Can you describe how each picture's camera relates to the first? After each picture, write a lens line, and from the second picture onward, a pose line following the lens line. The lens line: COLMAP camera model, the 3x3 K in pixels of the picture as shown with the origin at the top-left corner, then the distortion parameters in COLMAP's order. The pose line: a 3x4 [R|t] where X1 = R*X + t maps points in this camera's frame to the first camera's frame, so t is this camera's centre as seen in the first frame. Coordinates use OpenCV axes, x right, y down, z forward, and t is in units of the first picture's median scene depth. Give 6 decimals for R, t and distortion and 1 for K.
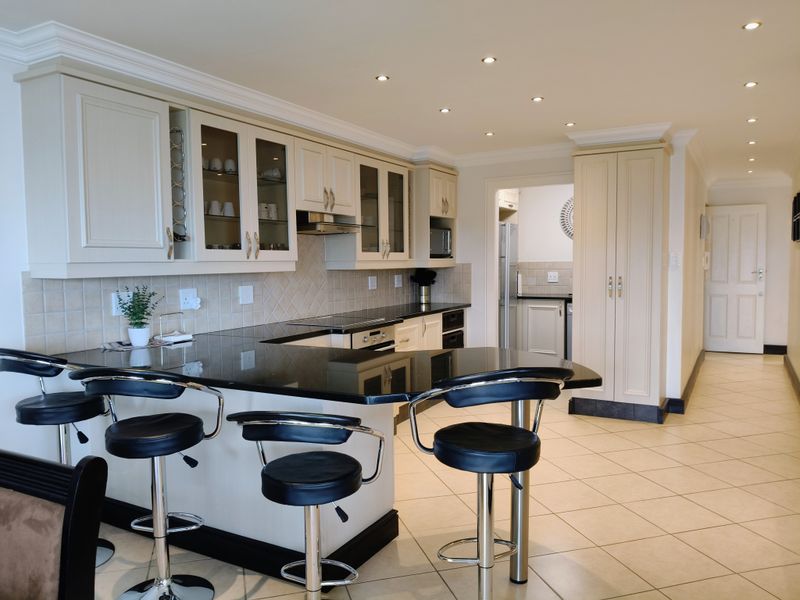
lens RADIAL K [[605.1, 0, 400.0], [0, 605.1, 300.0], [0, 0, 1]] dist [0.066908, -0.120457]
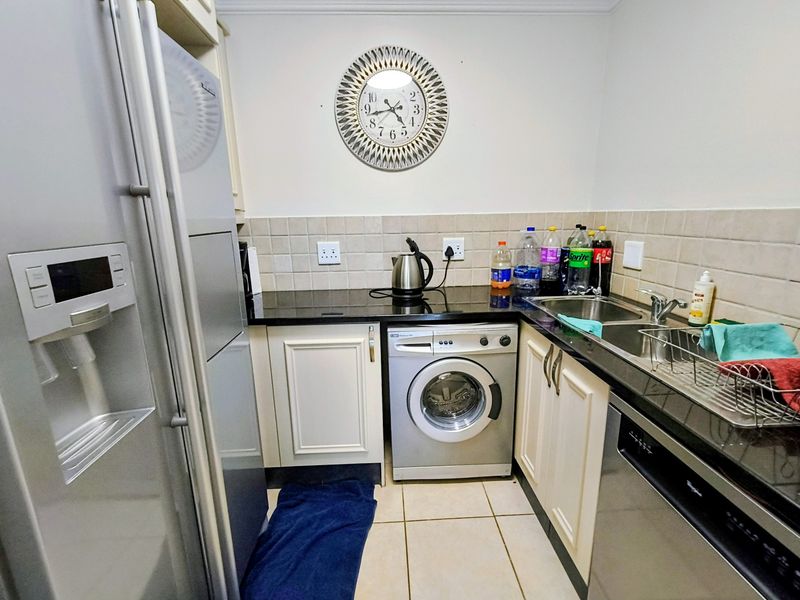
lens RADIAL K [[392.4, 0, 400.0], [0, 392.4, 300.0], [0, 0, 1]] dist [-0.001712, -0.000270]
pose [[0.847328, -0.120254, 0.517275, 0.173218], [0.035020, 0.984558, 0.171521, -0.061769], [-0.529914, -0.127220, 0.838455, 0.883216]]
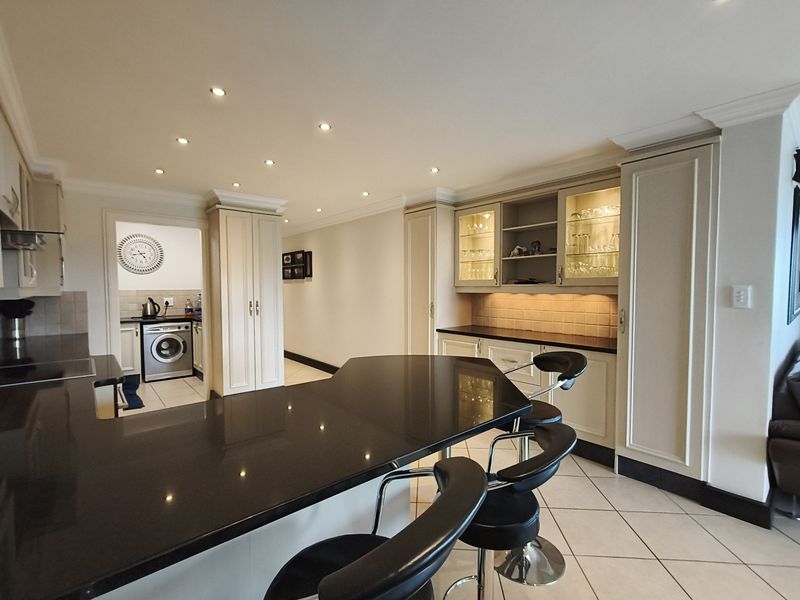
lens RADIAL K [[370.2, 0, 400.0], [0, 370.2, 300.0], [0, 0, 1]] dist [-0.002364, -0.000241]
pose [[0.344314, -0.024954, 0.938523, -0.264337], [0.056479, 0.998387, 0.005825, -0.021408], [-0.937154, 0.051001, 0.345168, 0.299458]]
